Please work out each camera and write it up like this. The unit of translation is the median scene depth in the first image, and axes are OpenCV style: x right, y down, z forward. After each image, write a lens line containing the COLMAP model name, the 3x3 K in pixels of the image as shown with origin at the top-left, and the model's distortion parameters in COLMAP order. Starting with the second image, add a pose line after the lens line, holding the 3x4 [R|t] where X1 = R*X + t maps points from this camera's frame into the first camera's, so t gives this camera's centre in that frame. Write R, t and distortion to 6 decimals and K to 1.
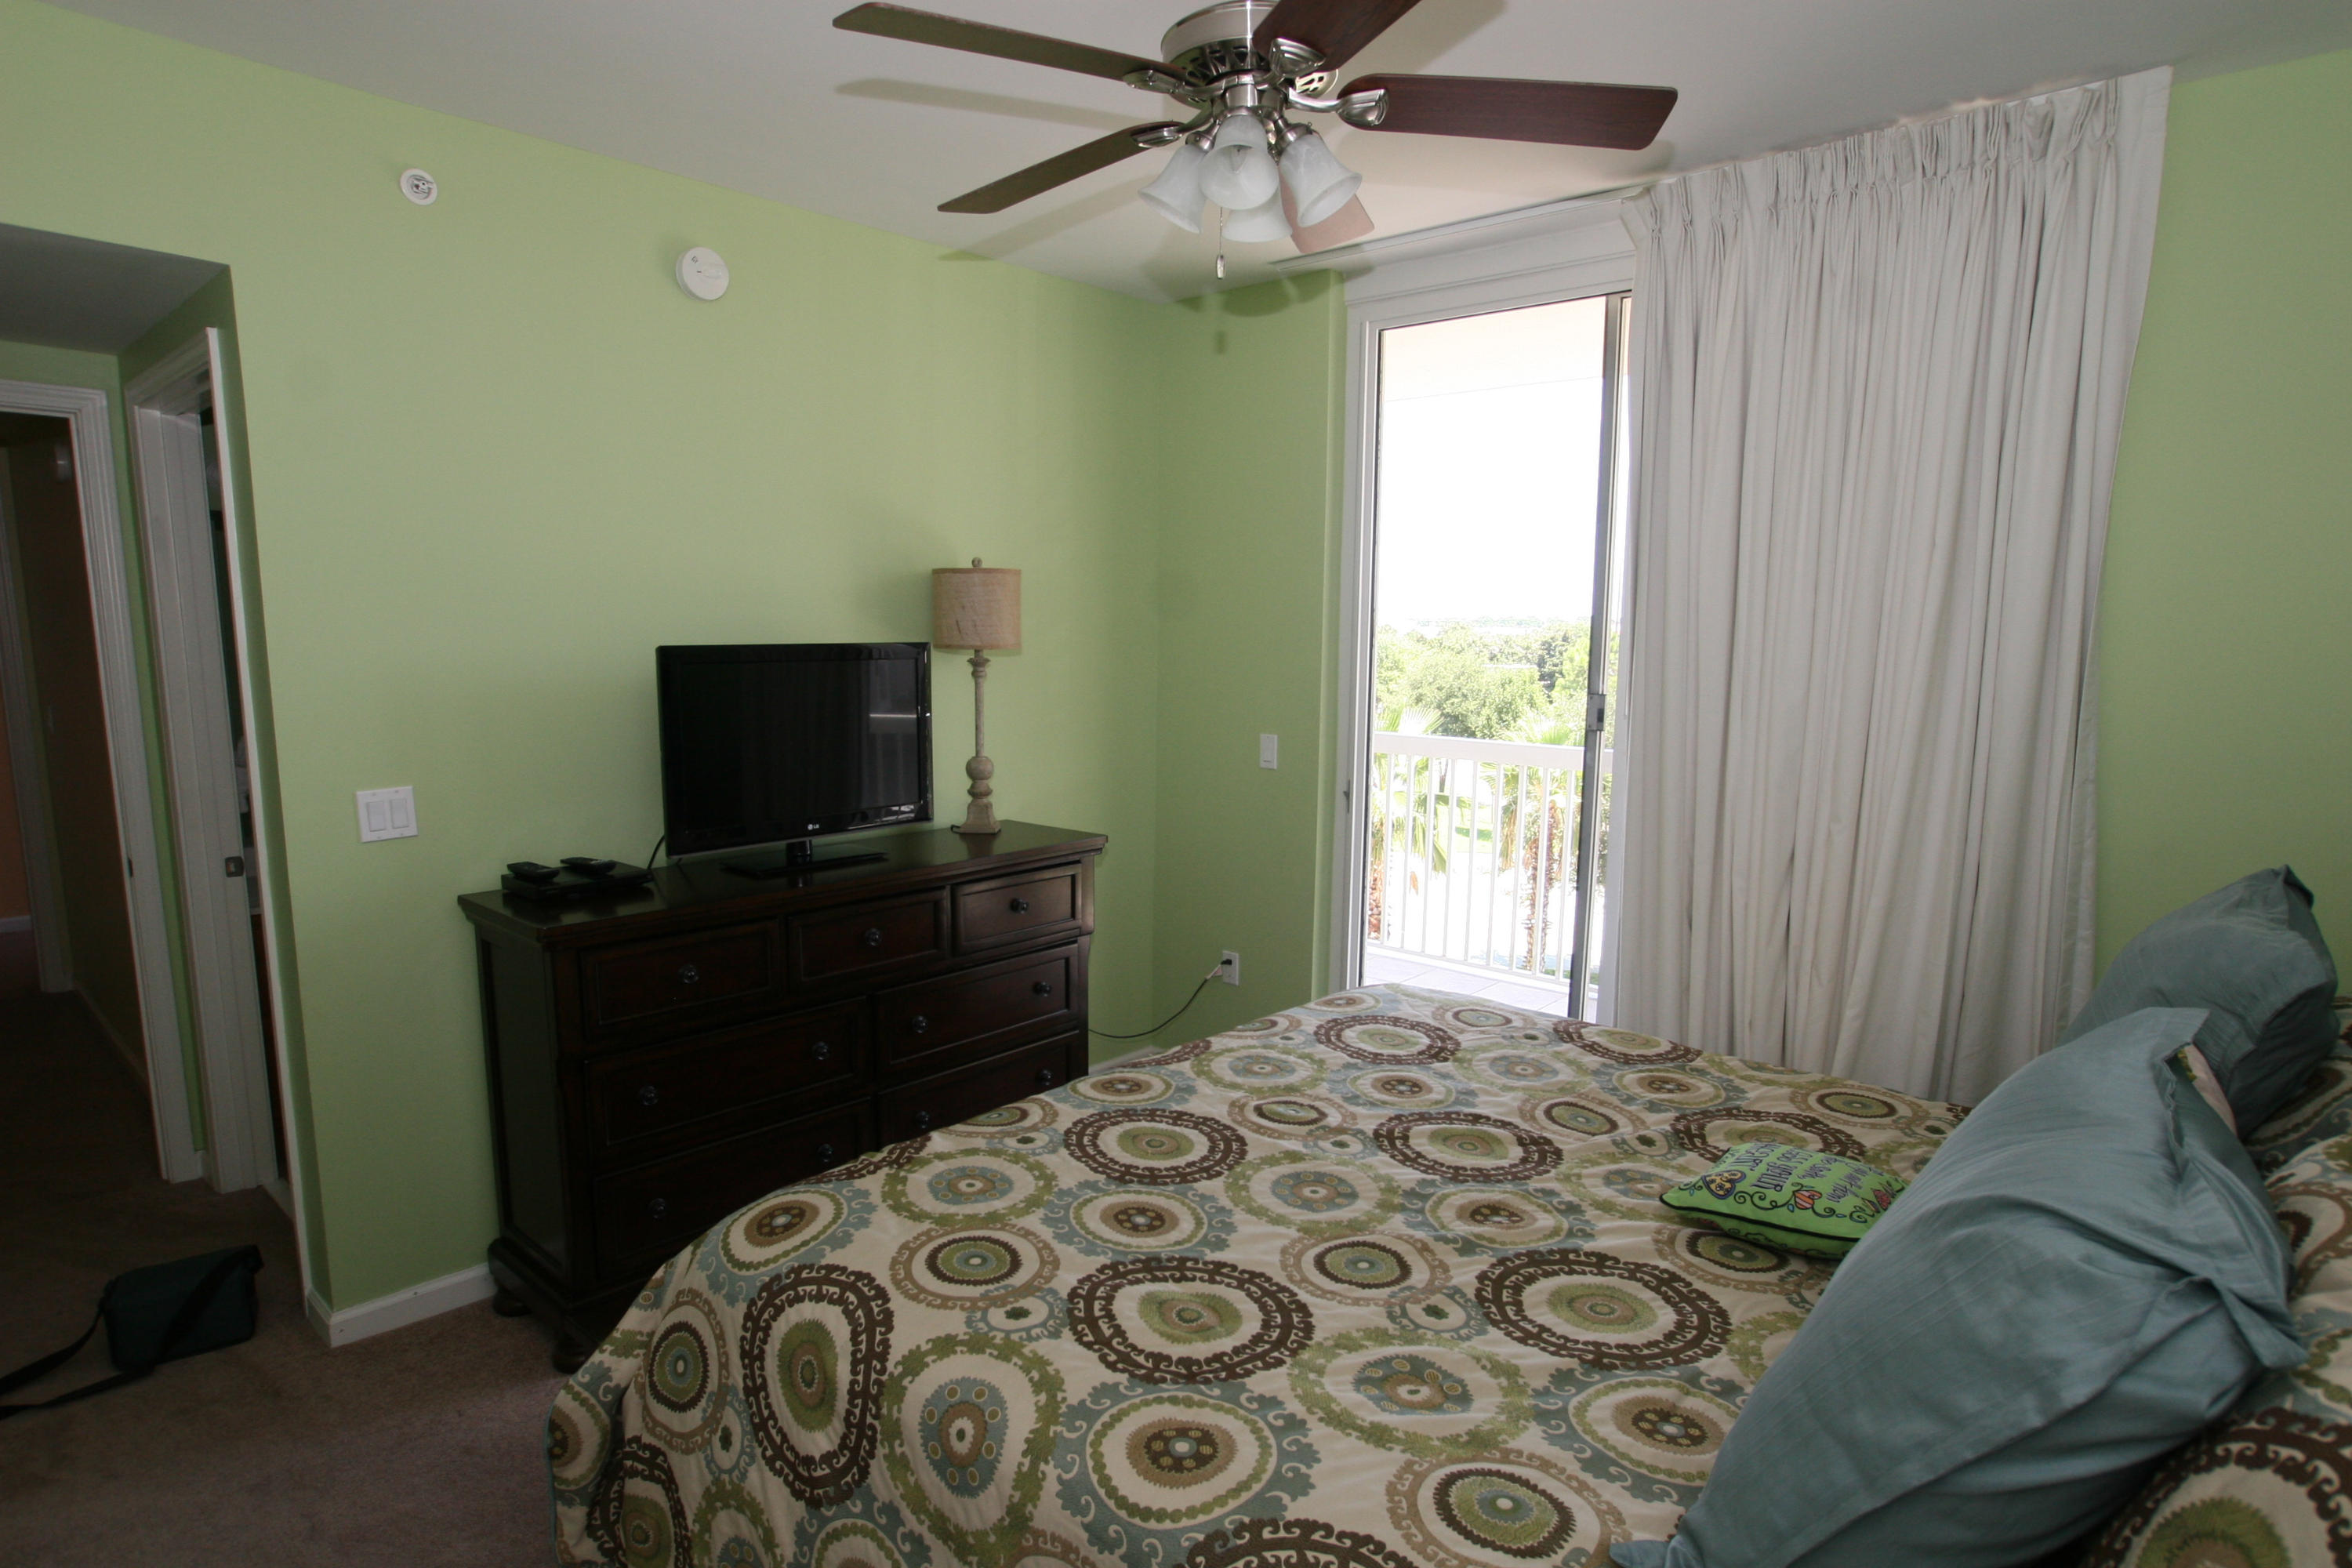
lens RADIAL K [[1269.3, 0, 1168.4], [0, 1269.3, 825.6], [0, 0, 1]] dist [-0.006524, -0.000556]
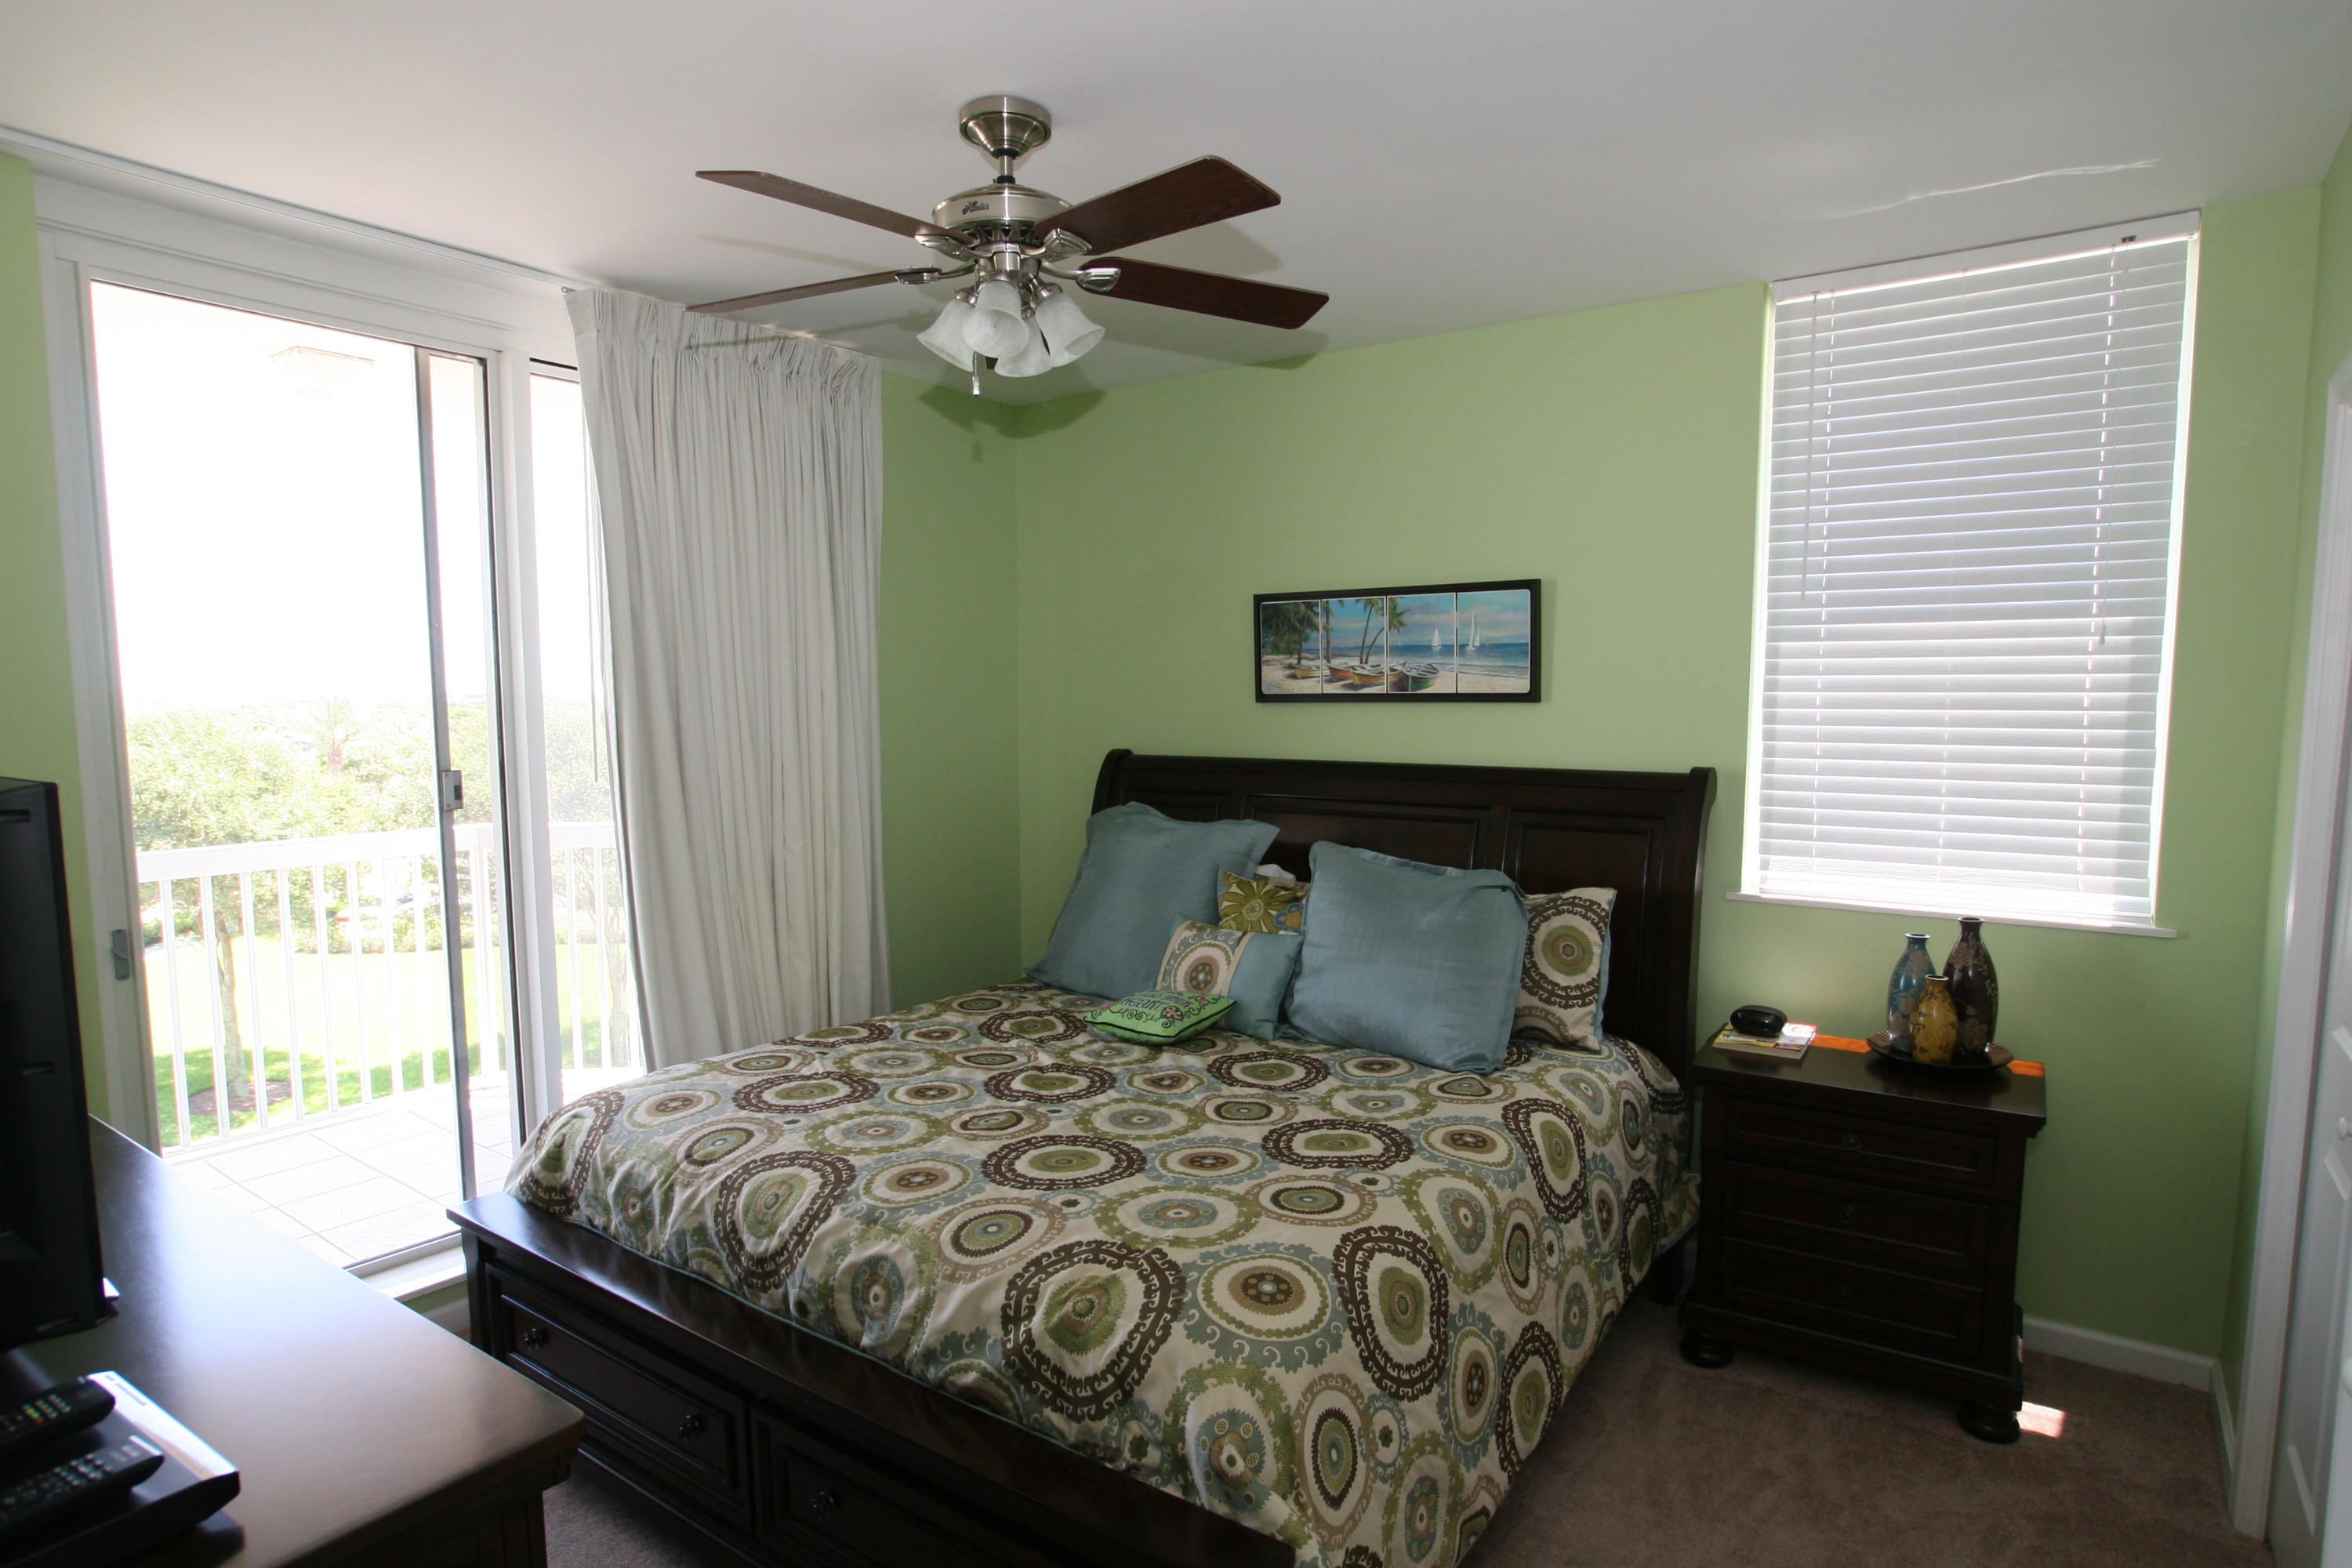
lens RADIAL K [[1269.3, 0, 1168.4], [0, 1269.3, 825.6], [0, 0, 1]] dist [-0.006524, -0.000556]
pose [[-0.114473, -0.100077, 0.988373, -1.188495], [0.150547, 0.981675, 0.116835, -0.169636], [-0.981953, 0.162171, -0.097309, 1.053749]]
